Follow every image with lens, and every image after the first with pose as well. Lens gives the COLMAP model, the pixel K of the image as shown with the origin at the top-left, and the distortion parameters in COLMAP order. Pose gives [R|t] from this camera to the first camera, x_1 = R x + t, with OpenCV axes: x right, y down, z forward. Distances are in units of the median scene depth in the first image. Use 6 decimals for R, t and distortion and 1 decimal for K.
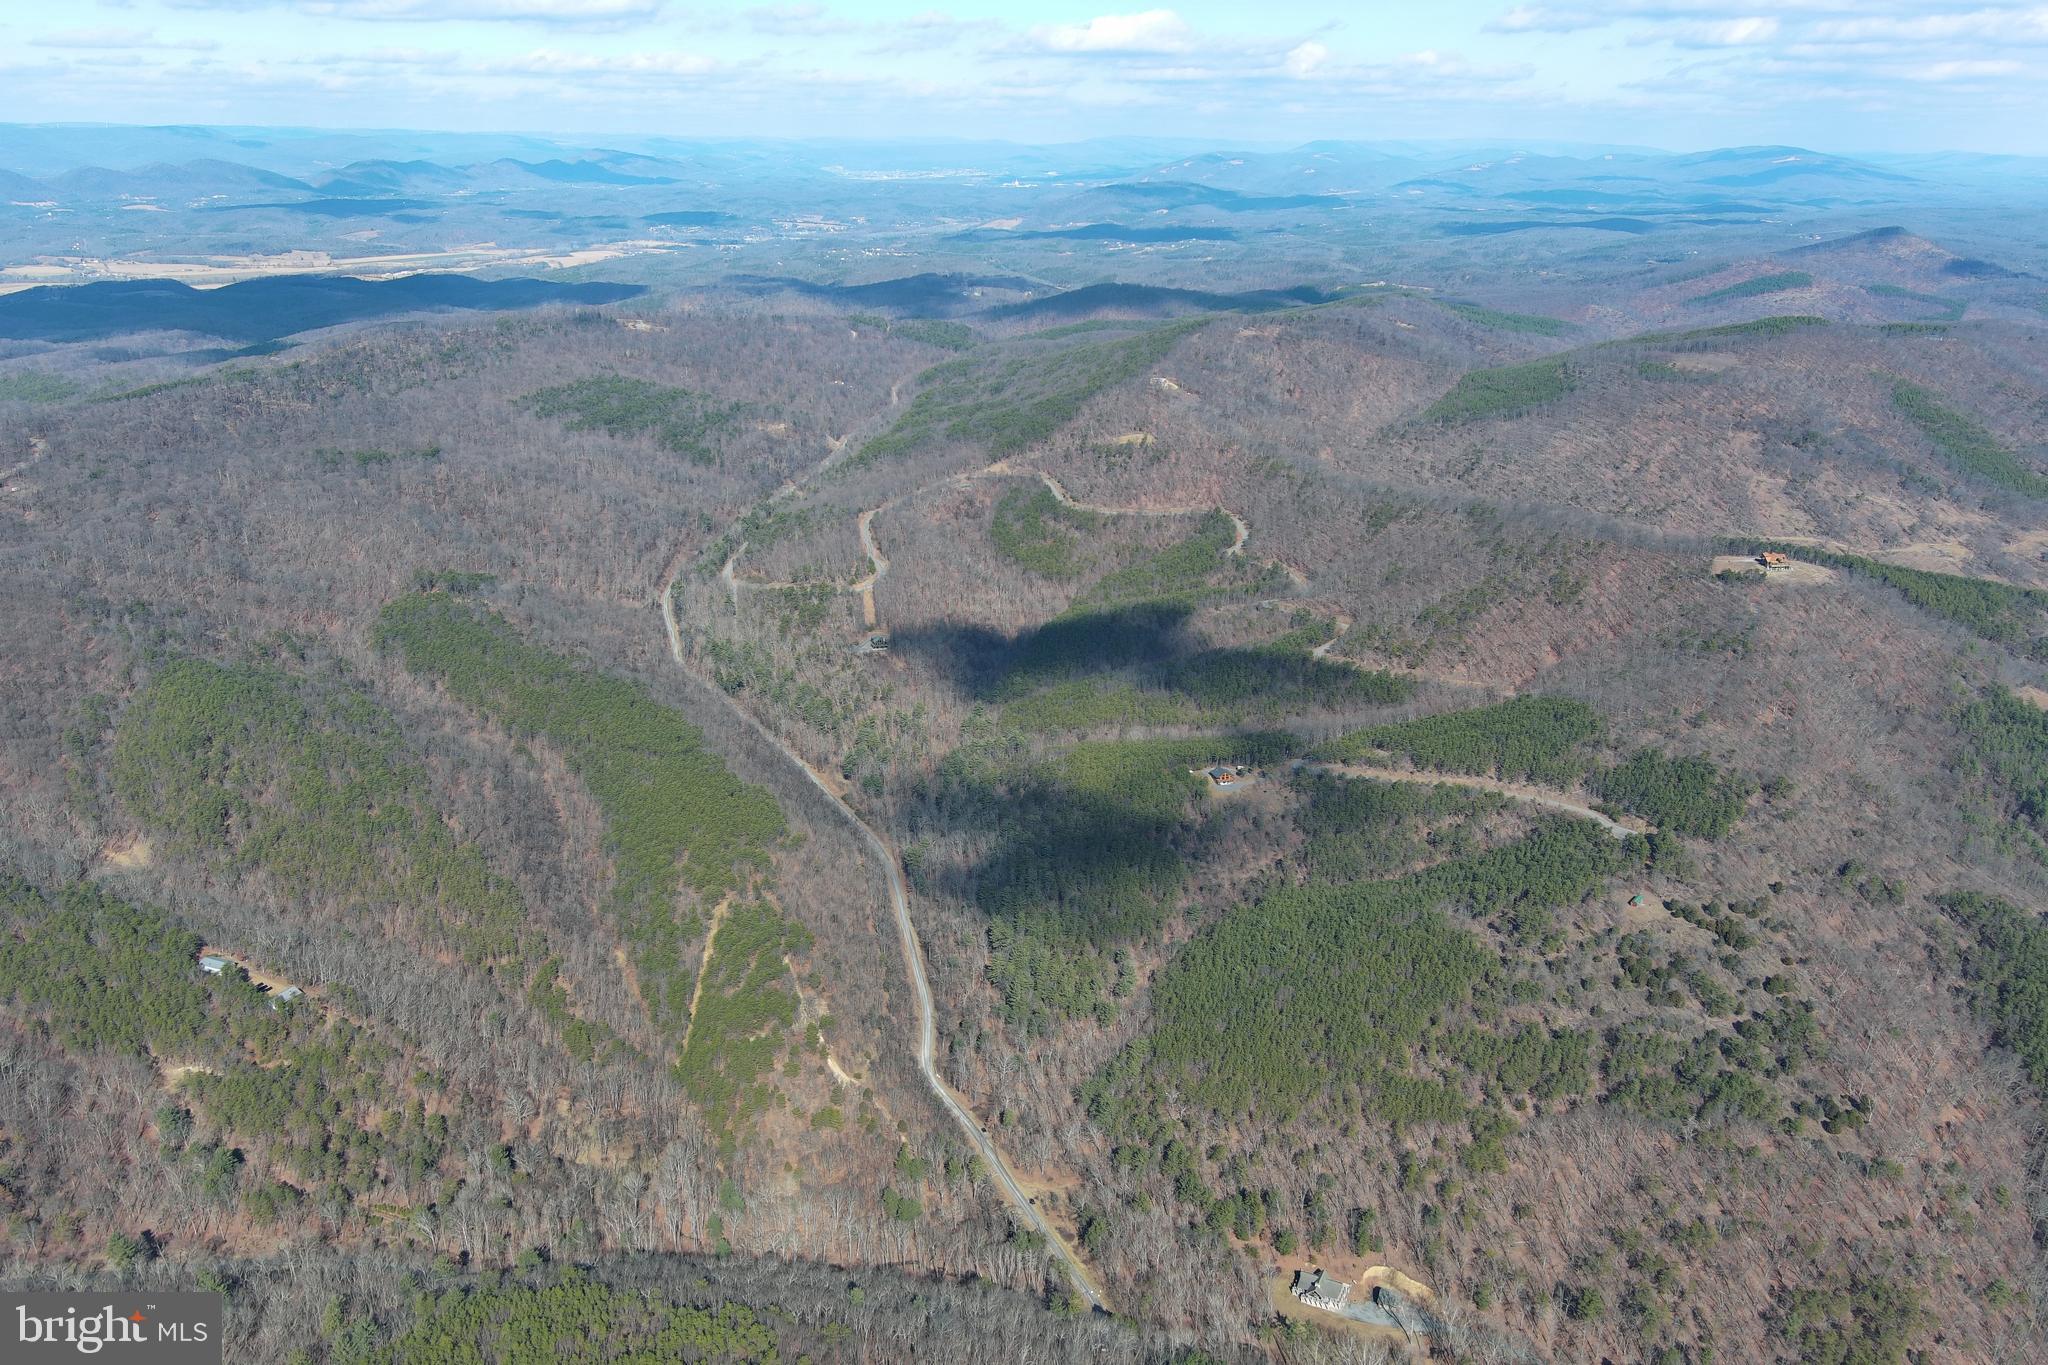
lens RADIAL K [[1581.5, 0, 1024.8], [0, 1581.5, 692.2], [0, 0, 1]] dist [0.046721, -0.088568]
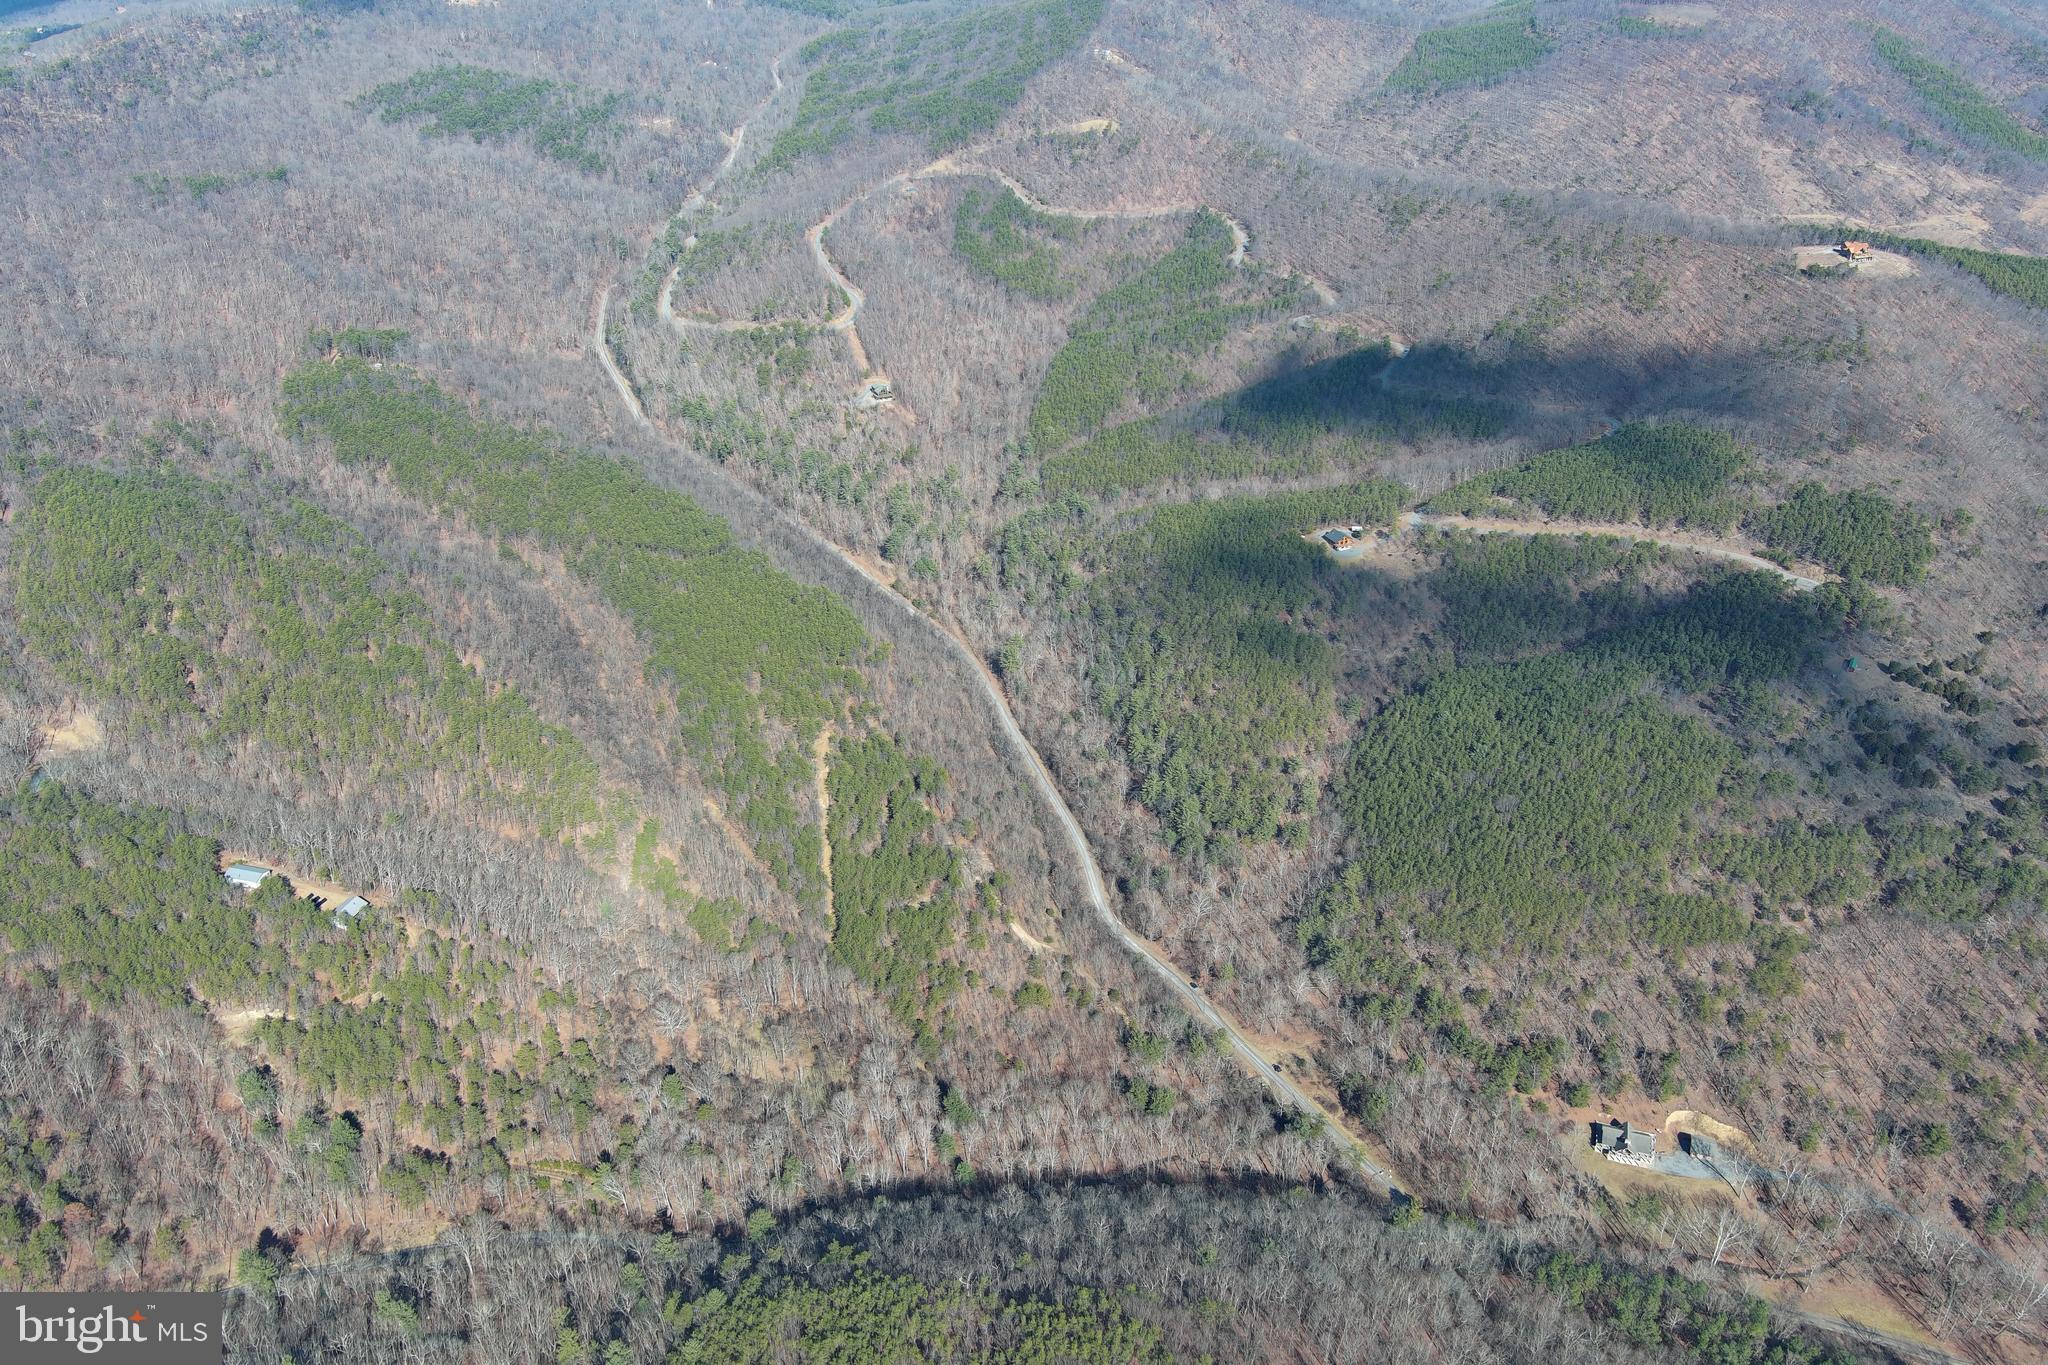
lens RADIAL K [[1588.5, 0, 1020.6], [0, 1588.5, 692.8], [0, 0, 1]] dist [0.011232, 0.001798]
pose [[0.990881, -0.074172, 0.112488, -0.147065], [0.050709, 0.978752, 0.198677, -0.045479], [-0.124834, -0.191162, 0.973588, 0.127889]]
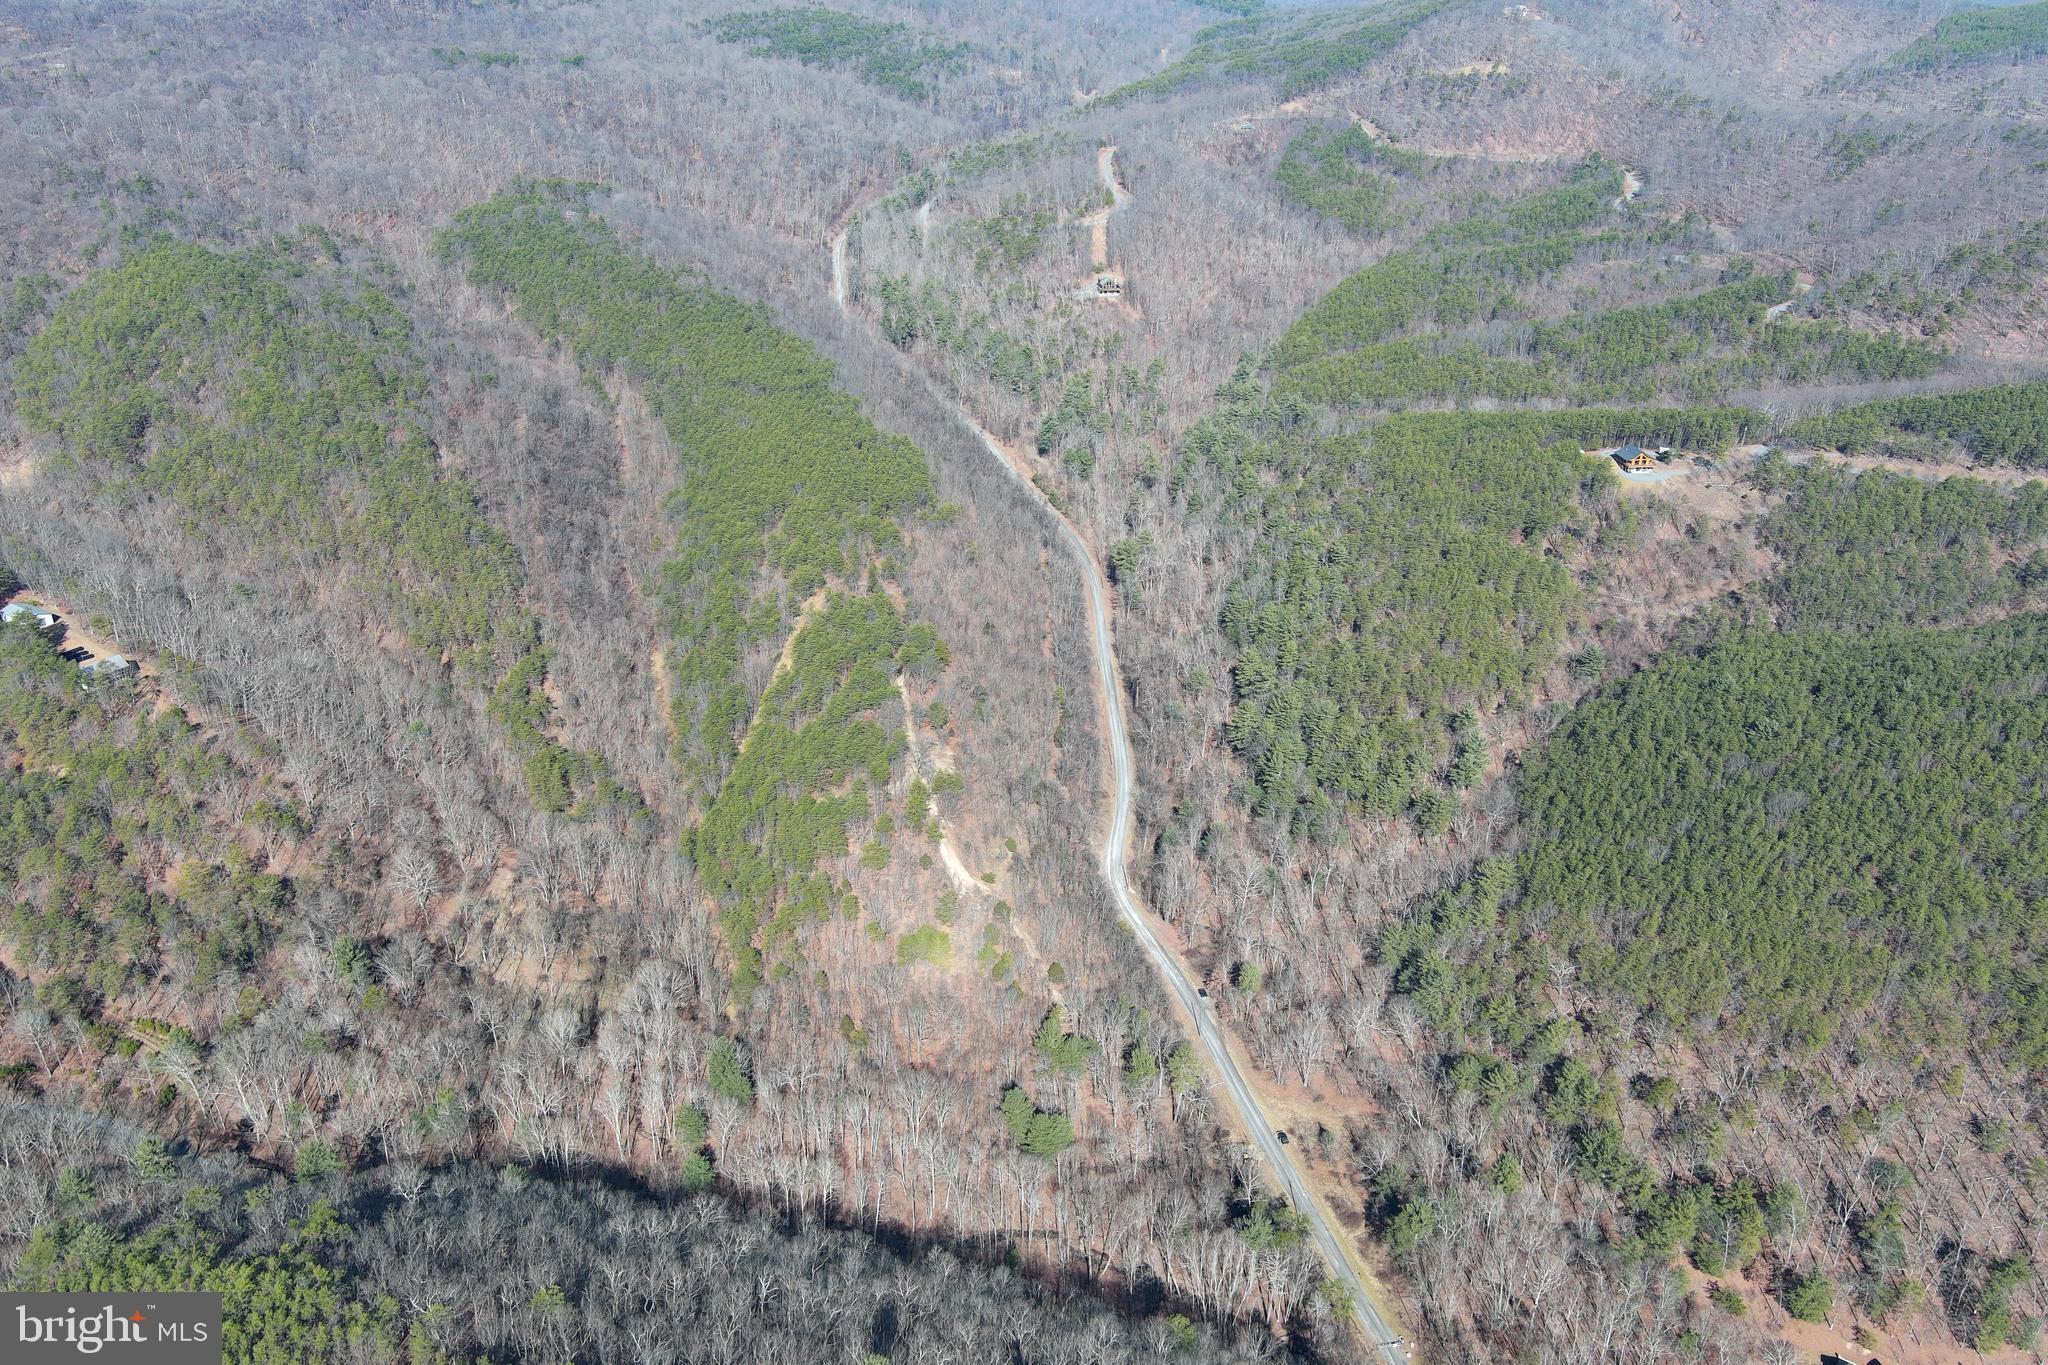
lens RADIAL K [[1588.5, 0, 1020.6], [0, 1588.5, 692.8], [0, 0, 1]] dist [0.011232, 0.001798]
pose [[0.984883, 0.075642, -0.155833, -0.006659], [-0.056211, 0.990496, 0.125528, 0.072606], [0.163847, -0.114871, 0.979775, 0.316181]]
